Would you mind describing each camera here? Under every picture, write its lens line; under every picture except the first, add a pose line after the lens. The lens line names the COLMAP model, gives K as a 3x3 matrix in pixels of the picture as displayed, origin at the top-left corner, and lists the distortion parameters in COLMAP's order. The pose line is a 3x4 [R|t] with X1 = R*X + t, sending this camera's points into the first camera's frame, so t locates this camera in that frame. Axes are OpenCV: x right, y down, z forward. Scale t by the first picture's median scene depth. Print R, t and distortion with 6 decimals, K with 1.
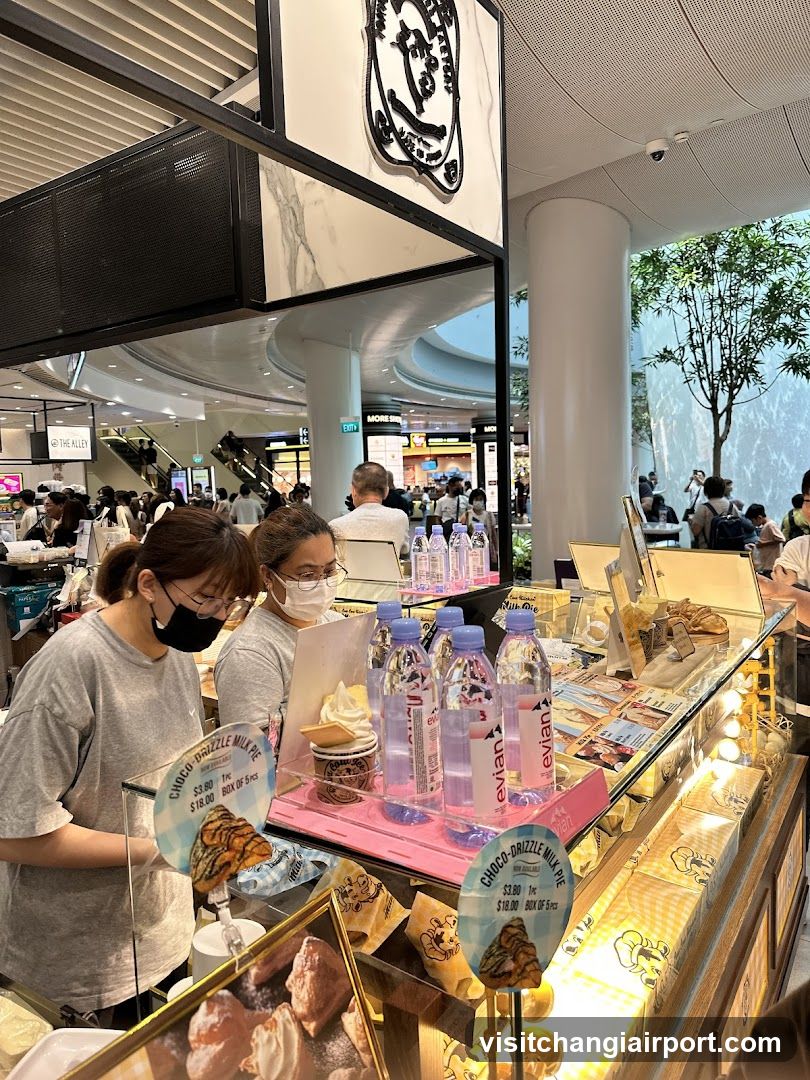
lens RADIAL K [[744.2, 0, 409.7], [0, 744.2, 550.1], [0, 0, 1]] dist [0.031984, -0.037095]
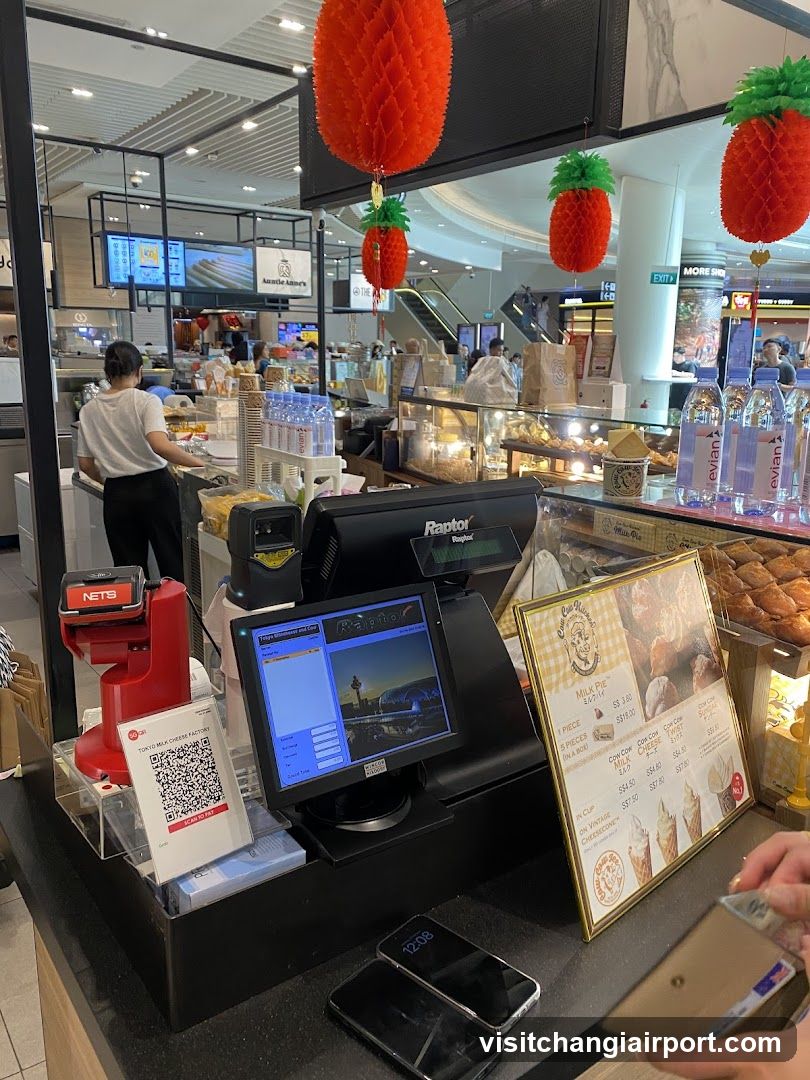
lens RADIAL K [[839.3, 0, 405.3], [0, 839.3, 539.4], [0, 0, 1]] dist [0.004901, -0.013147]
pose [[0.940339, 0.116641, -0.319620, -0.039983], [-0.075654, 0.987564, 0.137820, 0.062402], [0.331721, -0.105417, 0.937469, -0.164633]]
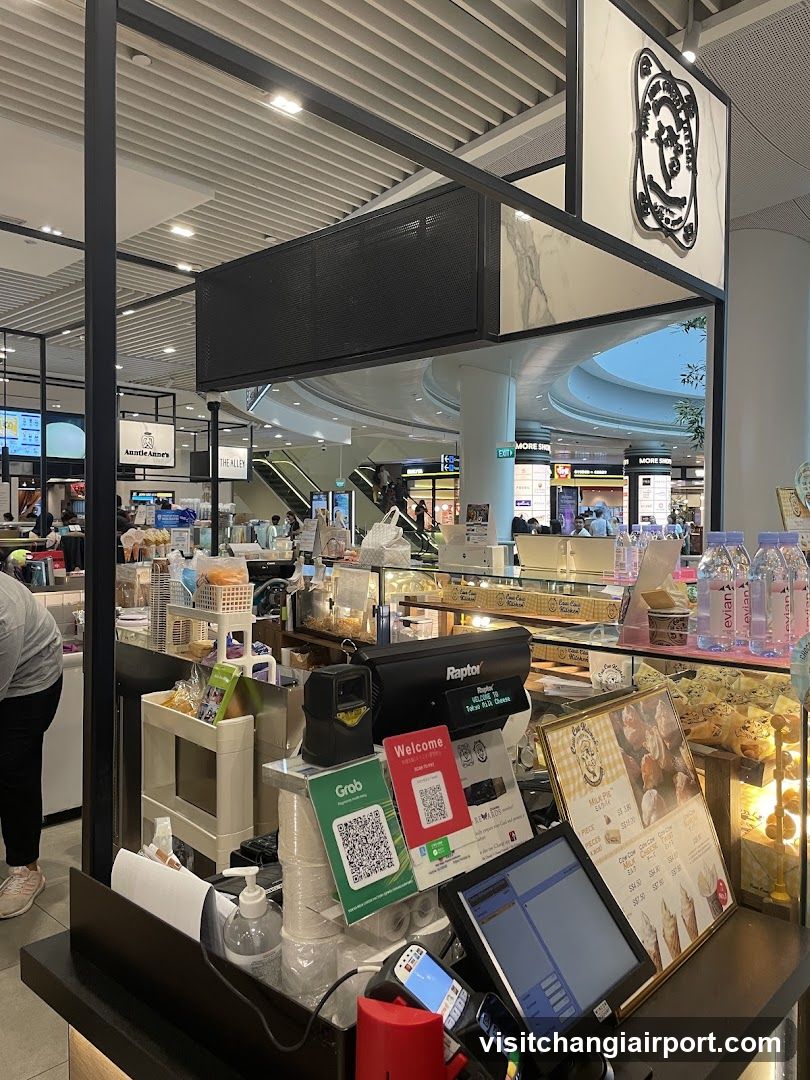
lens RADIAL K [[839.3, 0, 388.1], [0, 839.3, 548.1], [0, 0, 1]] dist [0.004901, -0.013147]
pose [[0.986711, 0.042087, -0.156941, -0.131824], [-0.051482, 0.997086, -0.056289, 0.074389], [0.154115, 0.063621, 0.986002, -0.268087]]
